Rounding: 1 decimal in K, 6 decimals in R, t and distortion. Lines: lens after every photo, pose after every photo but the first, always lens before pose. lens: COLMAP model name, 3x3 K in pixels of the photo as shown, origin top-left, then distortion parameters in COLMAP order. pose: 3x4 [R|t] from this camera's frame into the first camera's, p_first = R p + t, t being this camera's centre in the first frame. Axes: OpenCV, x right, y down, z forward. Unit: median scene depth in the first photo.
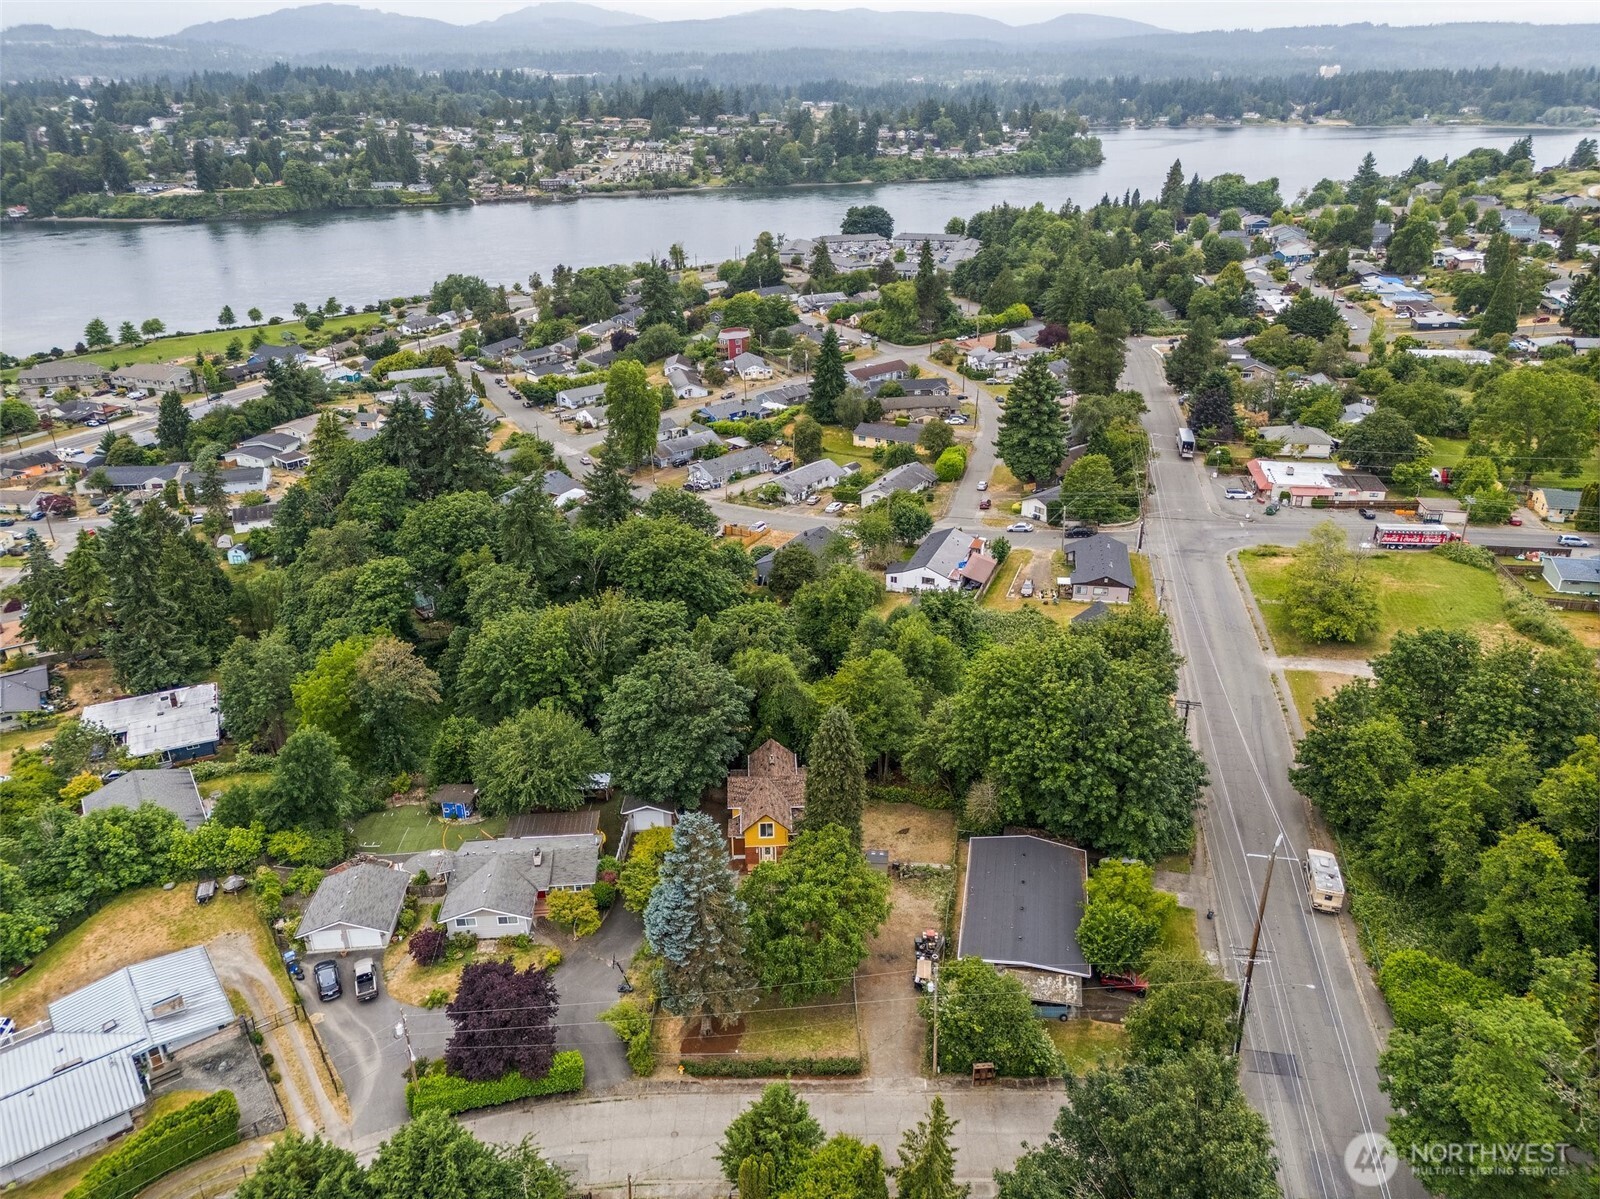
lens RADIAL K [[1154.8, 0, 808.5], [0, 1154.8, 603.1], [0, 0, 1]] dist [0.085026, -0.077742]
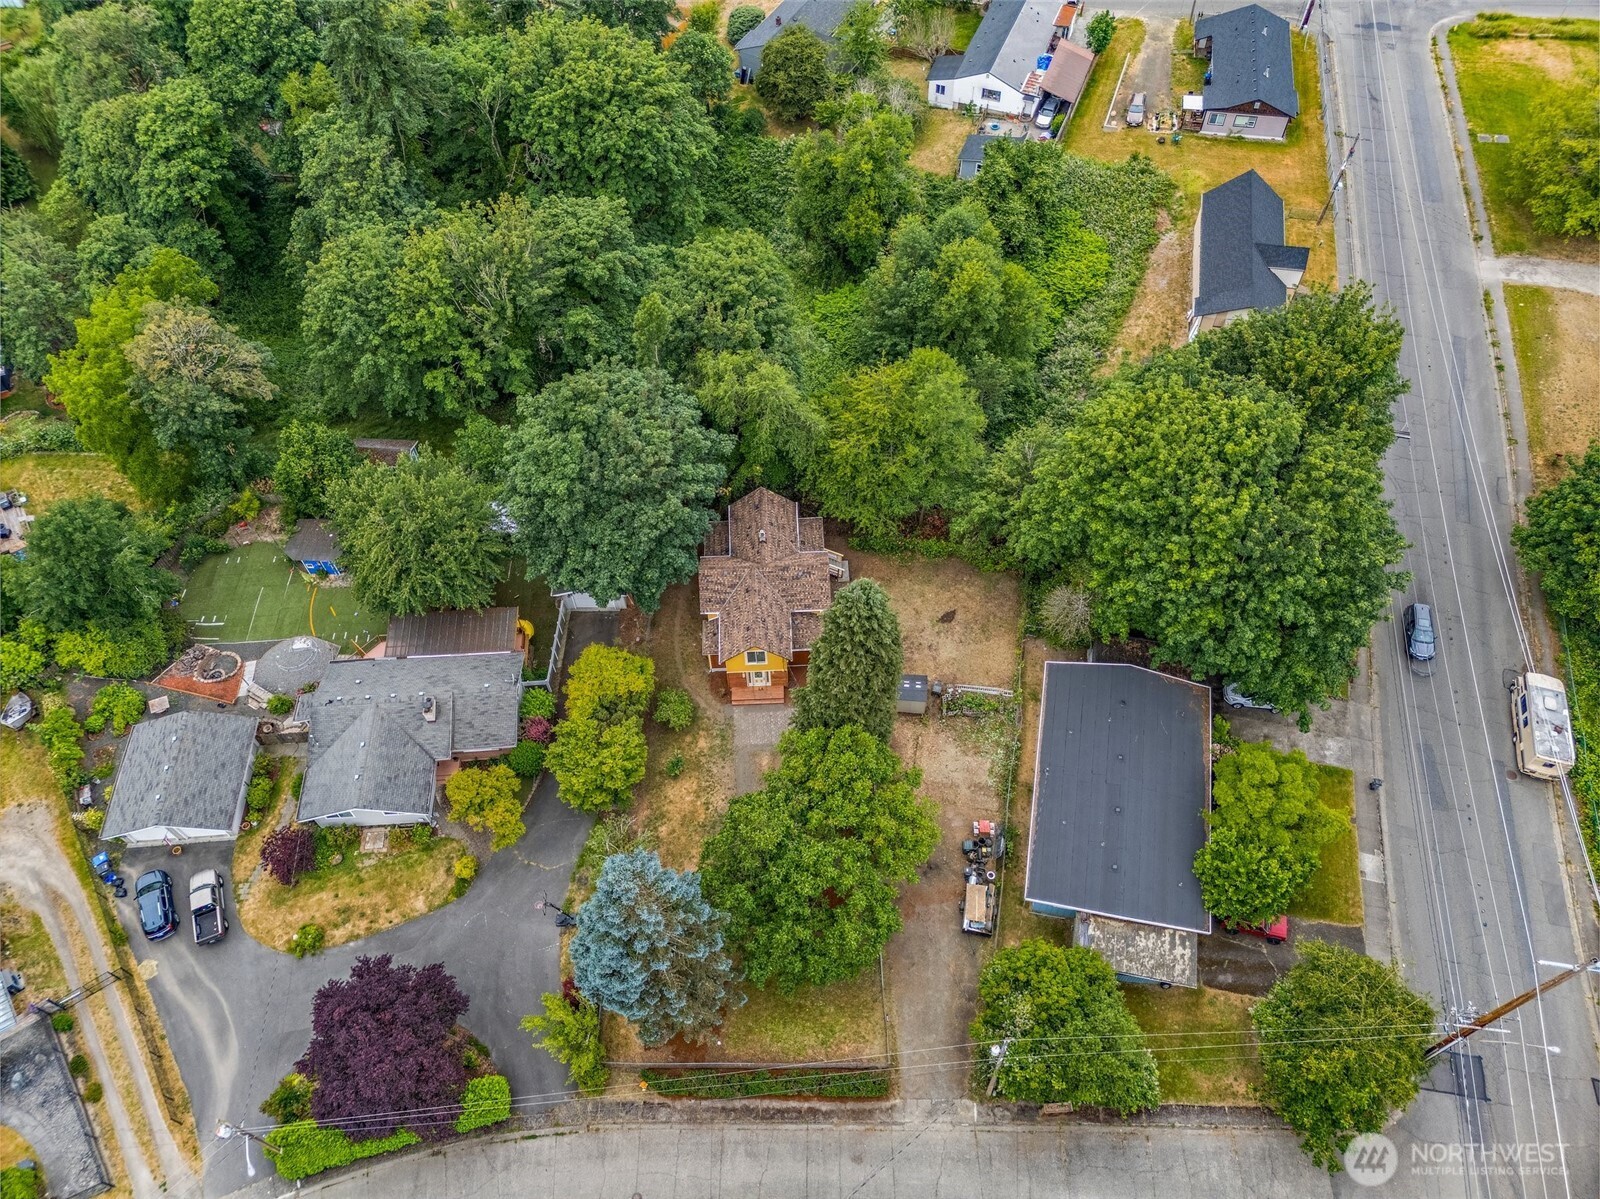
lens RADIAL K [[1154.8, 0, 808.5], [0, 1154.8, 603.1], [0, 0, 1]] dist [0.085026, -0.077742]
pose [[0.999992, 0.000341, -0.003918, -0.000811], [0.001712, 0.859241, 0.511568, -0.087312], [0.003541, -0.511571, 0.859234, 0.191186]]
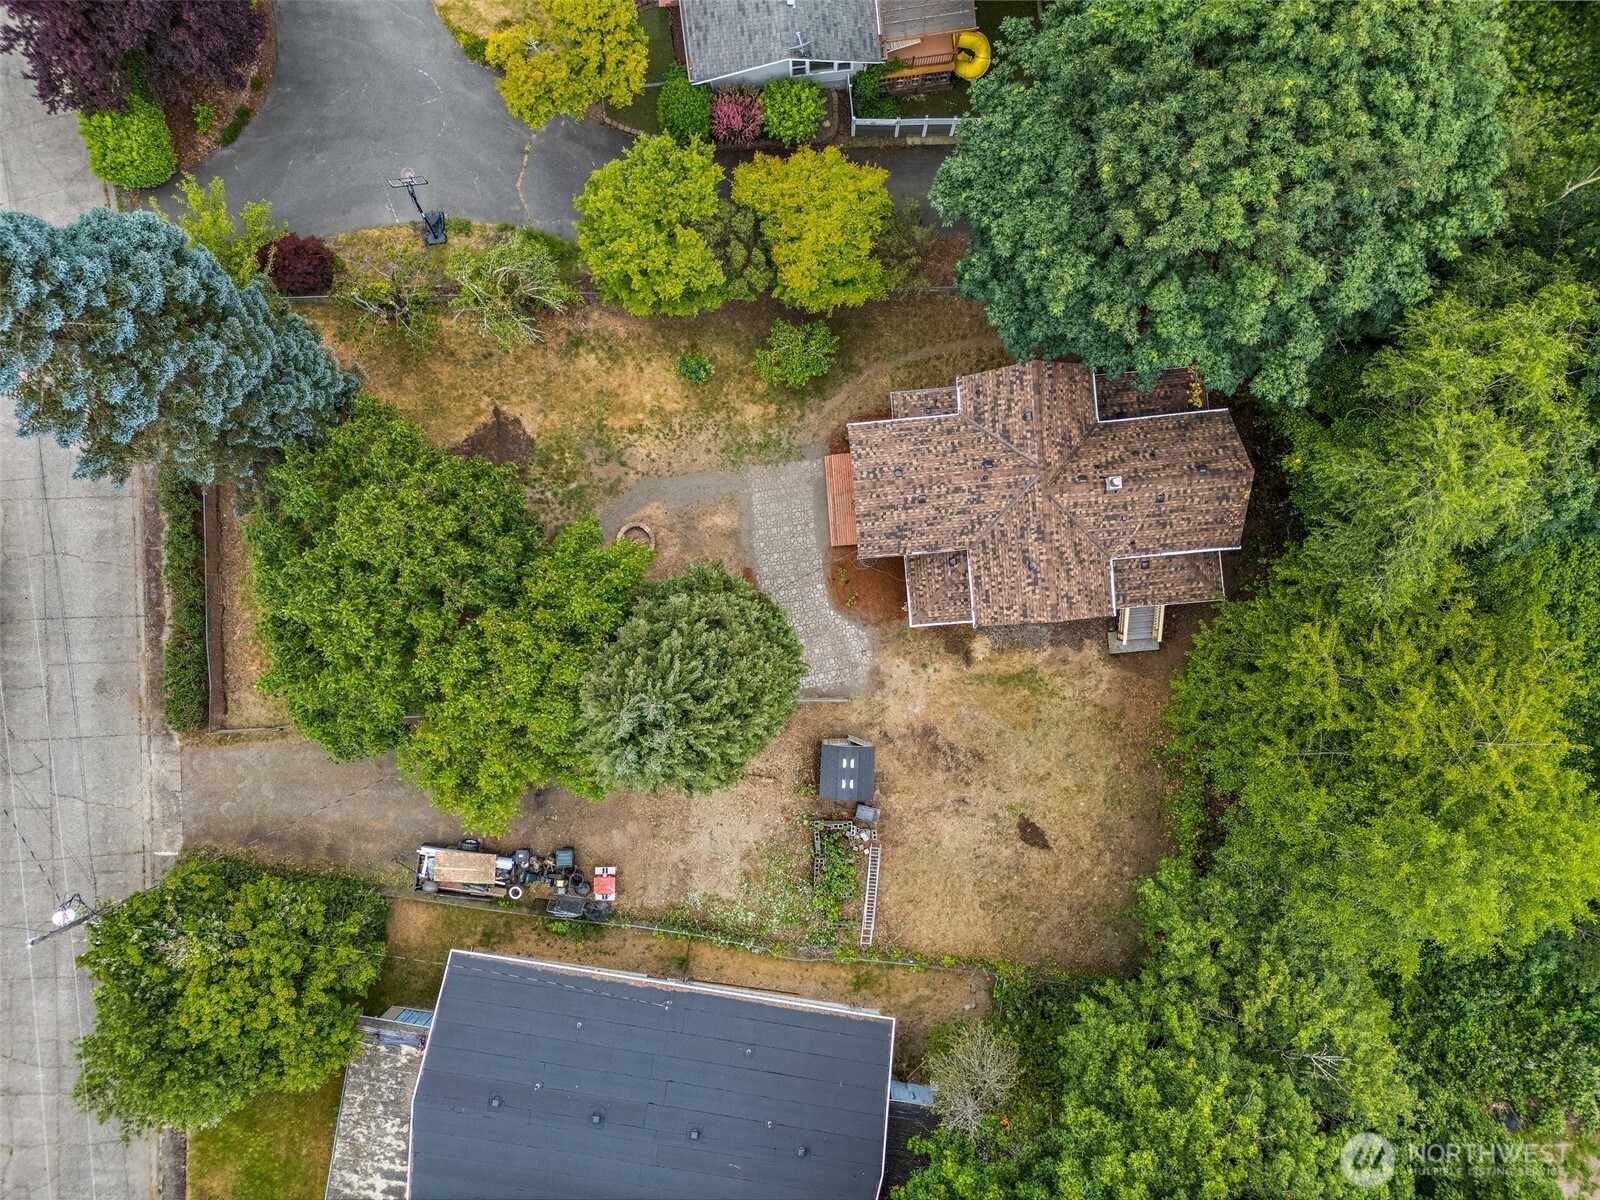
lens RADIAL K [[1154.8, 0, 808.5], [0, 1154.8, 603.6], [0, 0, 1]] dist [0.085026, -0.077742]
pose [[0.038602, 0.999178, 0.012391, -0.002152], [-0.407752, 0.004430, 0.913082, -0.065828], [0.912276, -0.040299, 0.407588, 0.378706]]
